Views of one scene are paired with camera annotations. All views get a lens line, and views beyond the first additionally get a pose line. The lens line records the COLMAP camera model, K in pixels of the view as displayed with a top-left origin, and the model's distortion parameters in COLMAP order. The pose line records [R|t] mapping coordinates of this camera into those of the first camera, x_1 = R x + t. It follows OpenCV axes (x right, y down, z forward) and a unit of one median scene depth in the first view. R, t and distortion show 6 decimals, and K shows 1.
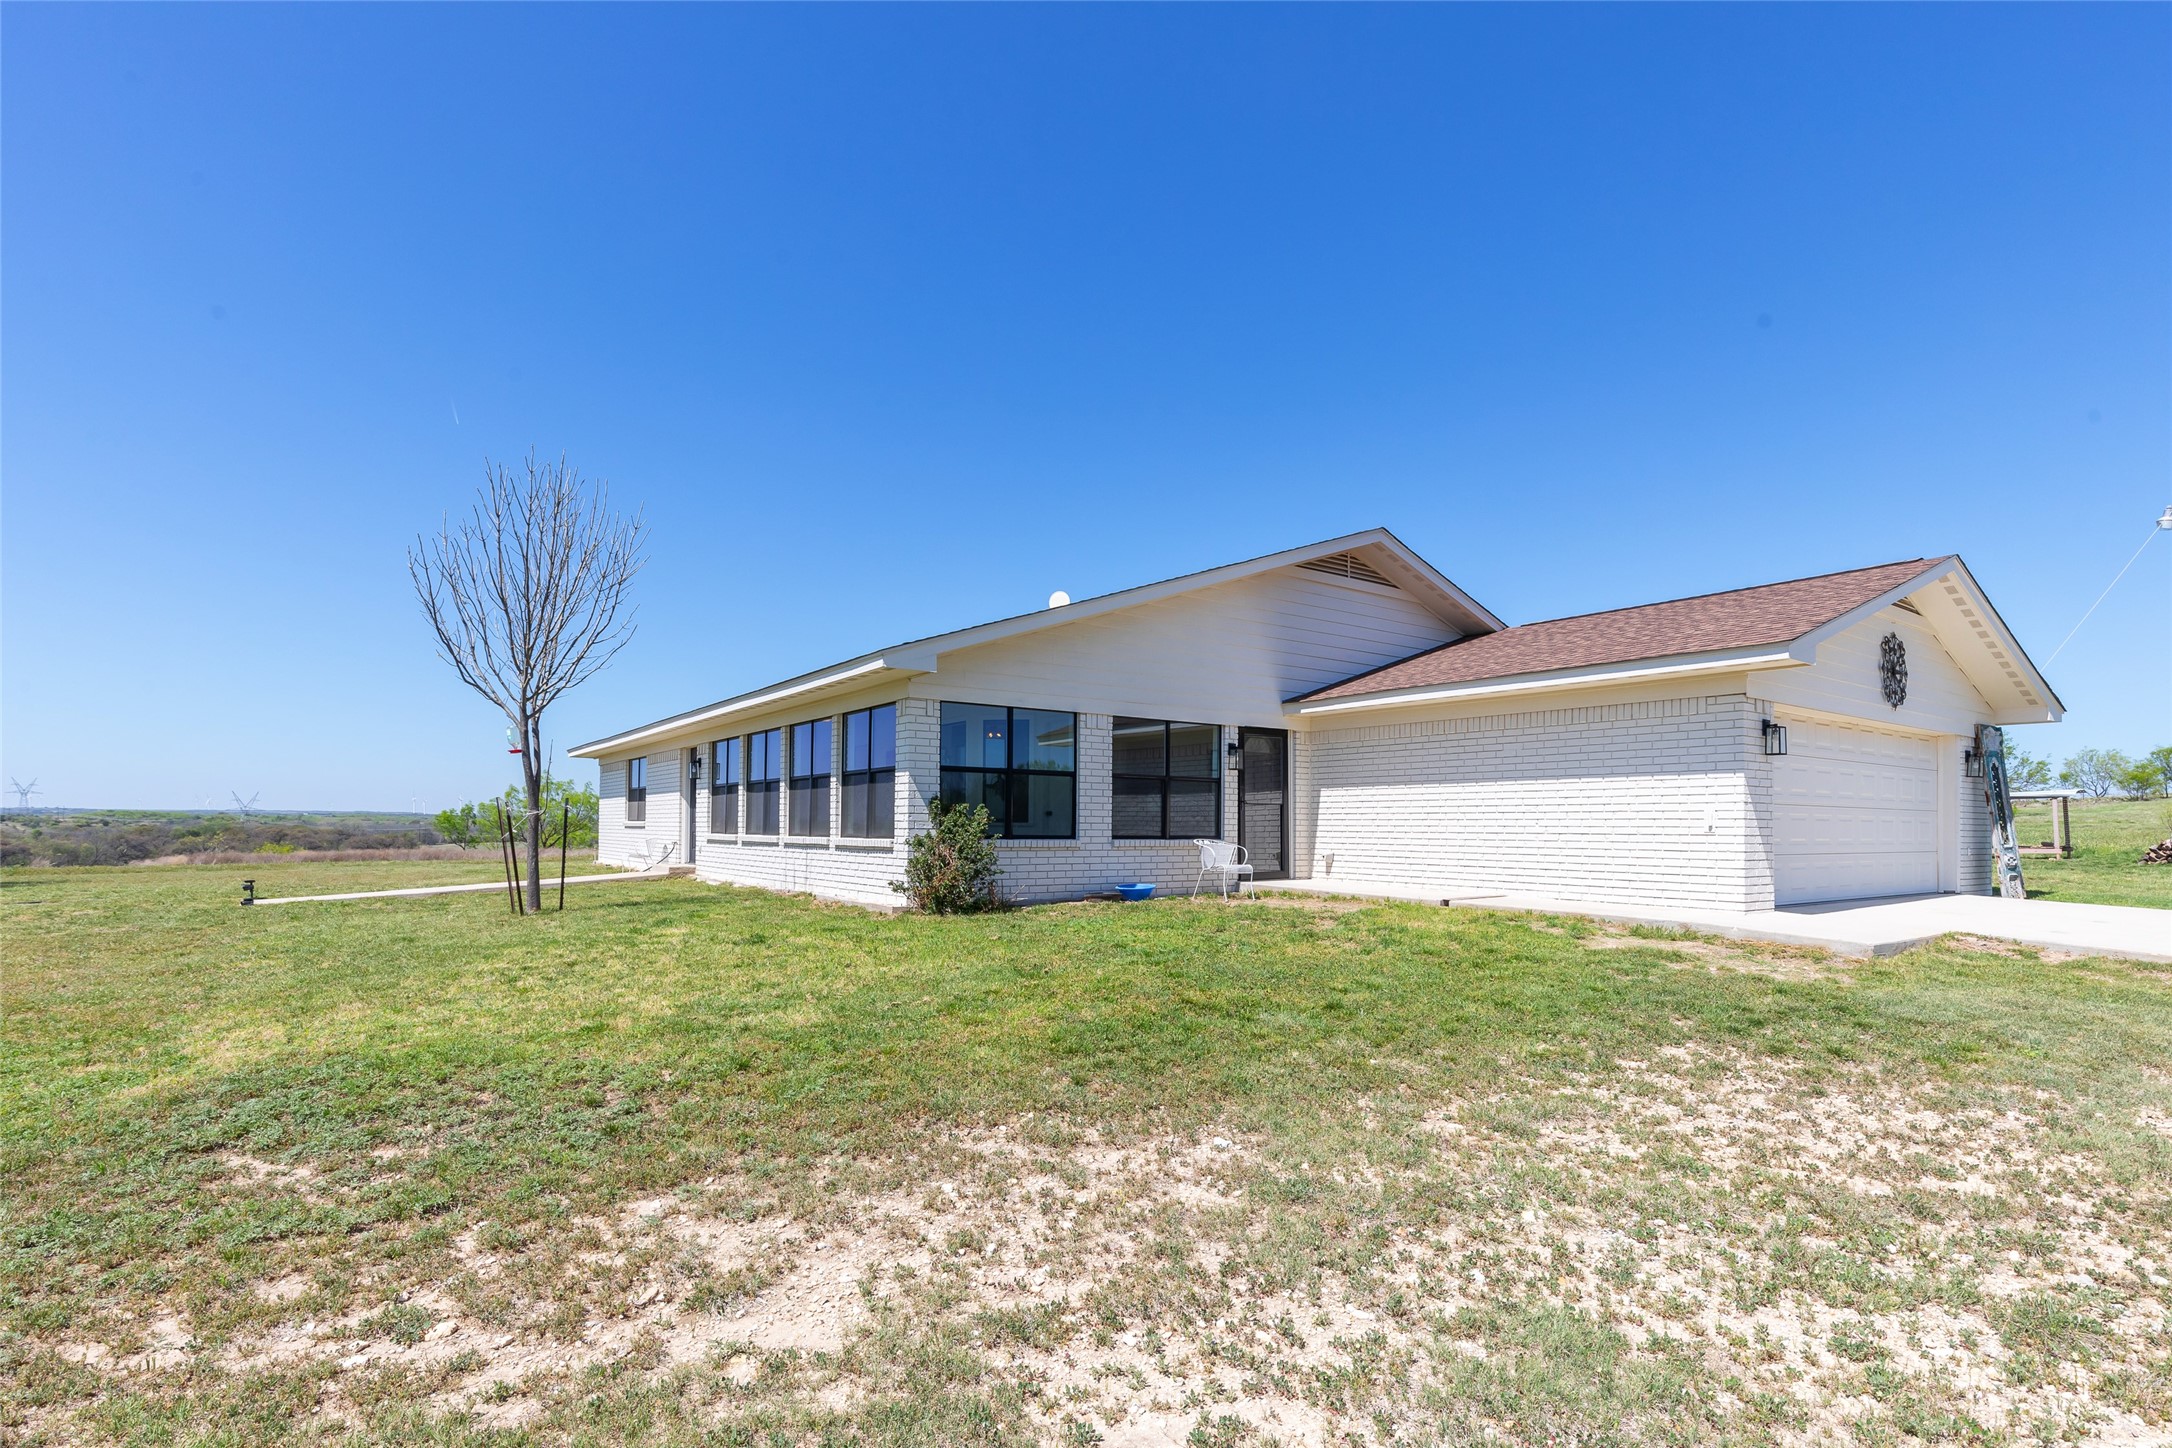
lens RADIAL K [[1035.7, 0, 1086.0], [0, 1035.7, 724.0], [0, 0, 1]] dist [-0.004431, 0.000909]
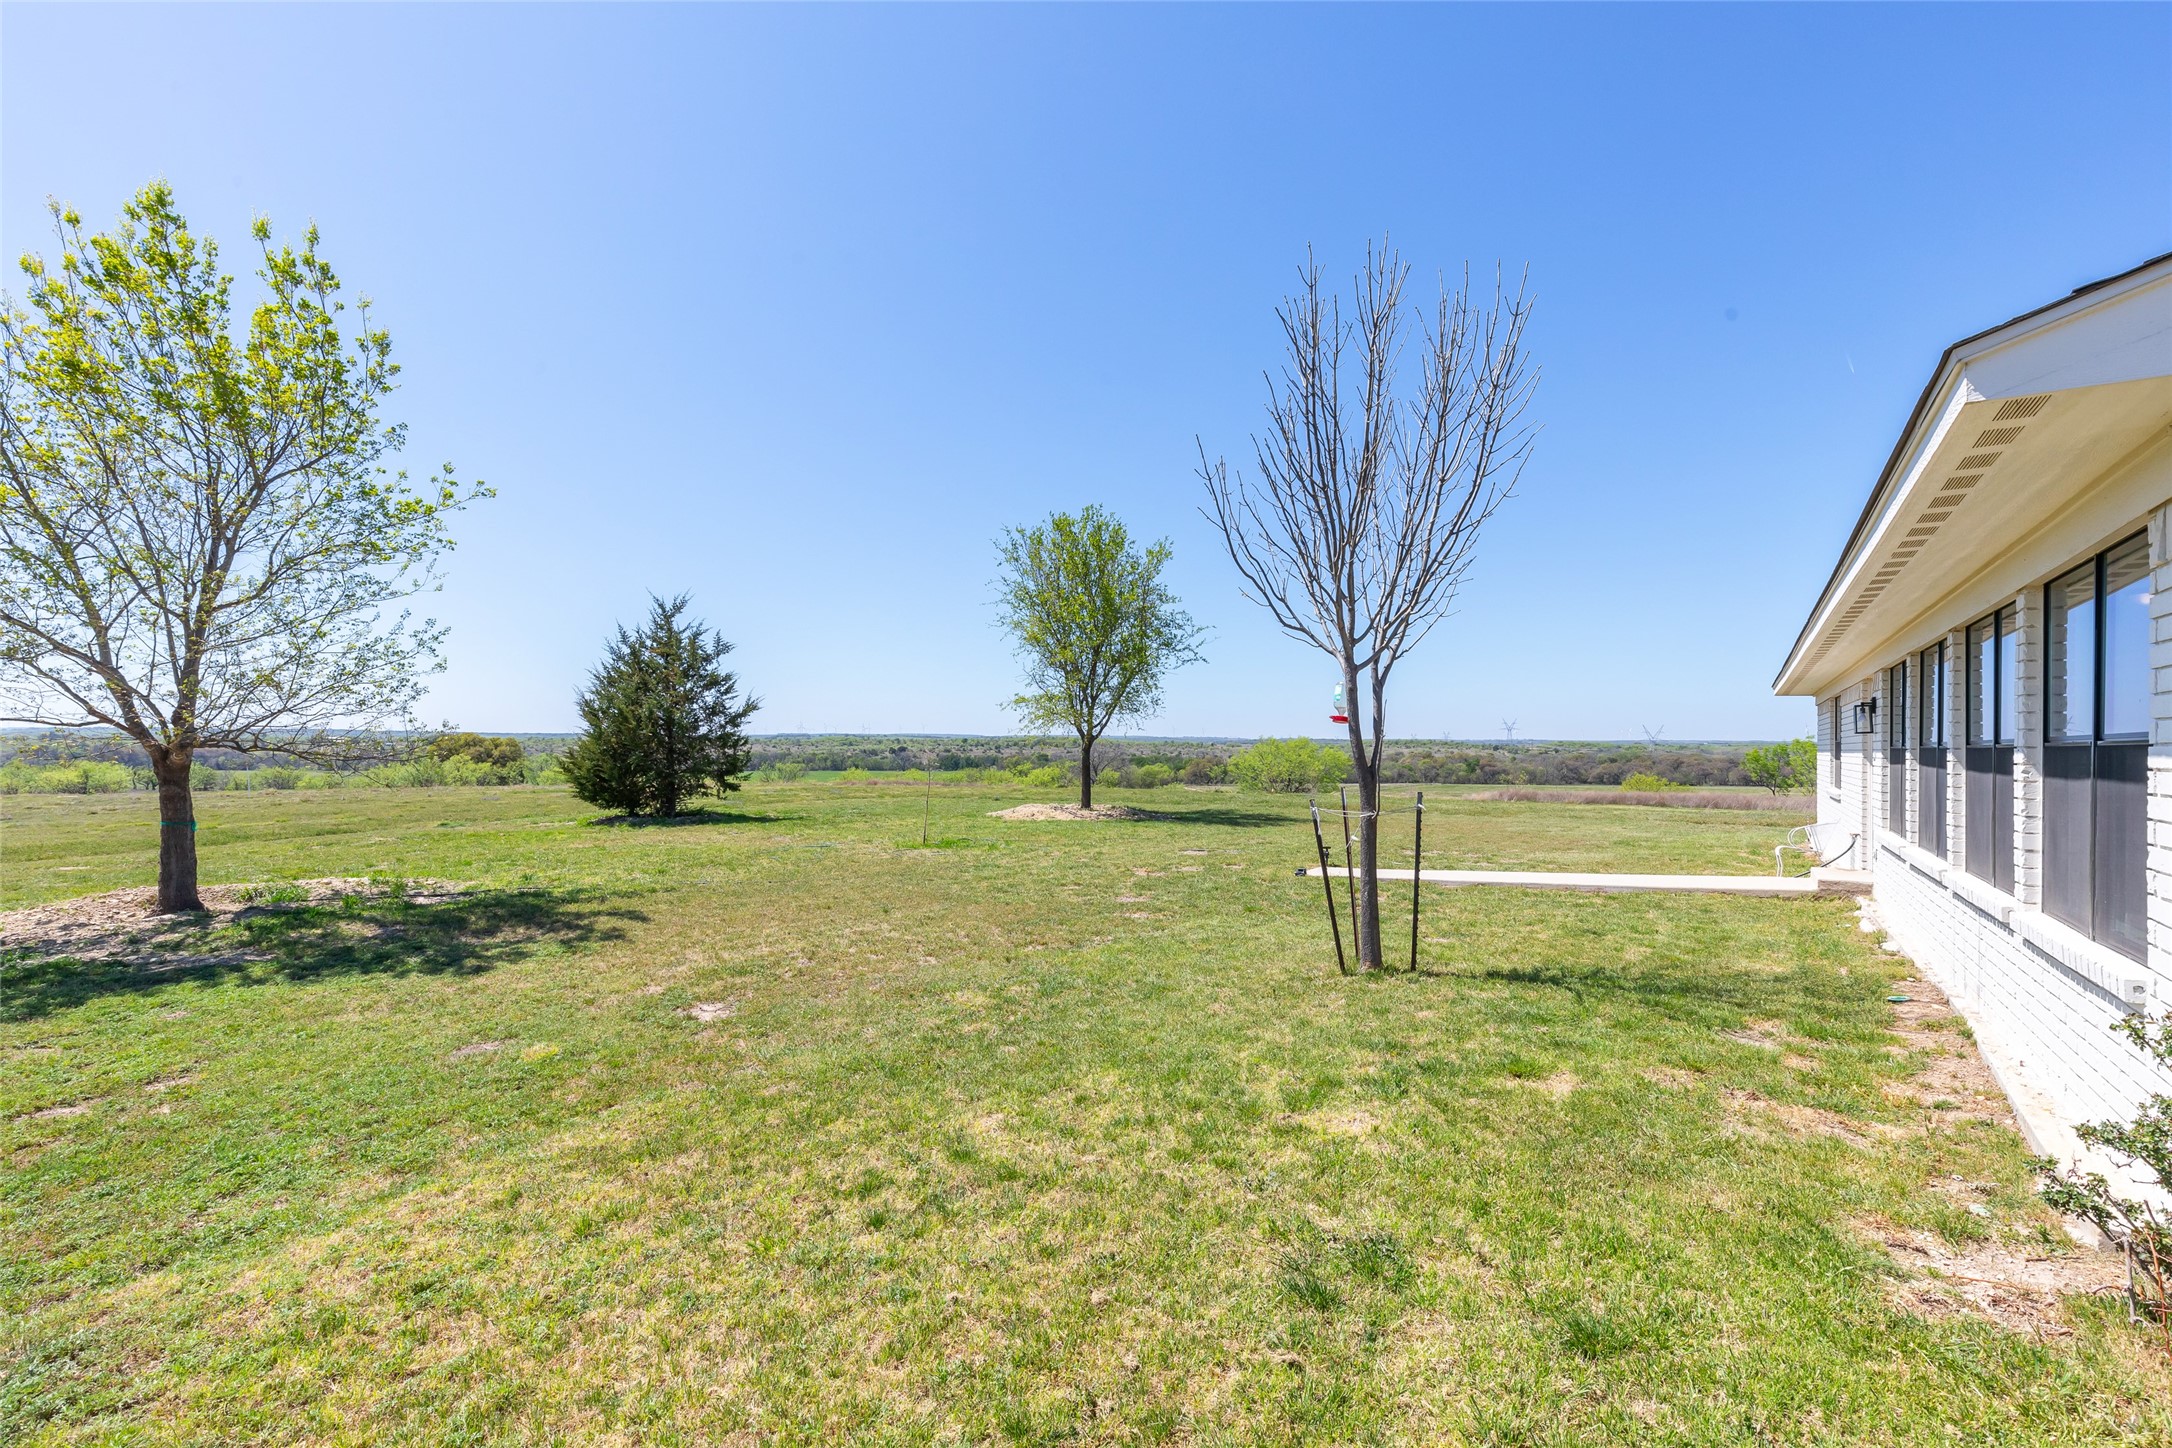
lens RADIAL K [[973.6, 0, 1079.4], [0, 973.6, 738.1], [0, 0, 1]] dist [0.011180, -0.000065]
pose [[0.342335, -0.008767, -0.939537, -0.010809], [0.086514, 0.996003, 0.022229, 0.005669], [0.935587, -0.088893, 0.341725, 0.399505]]
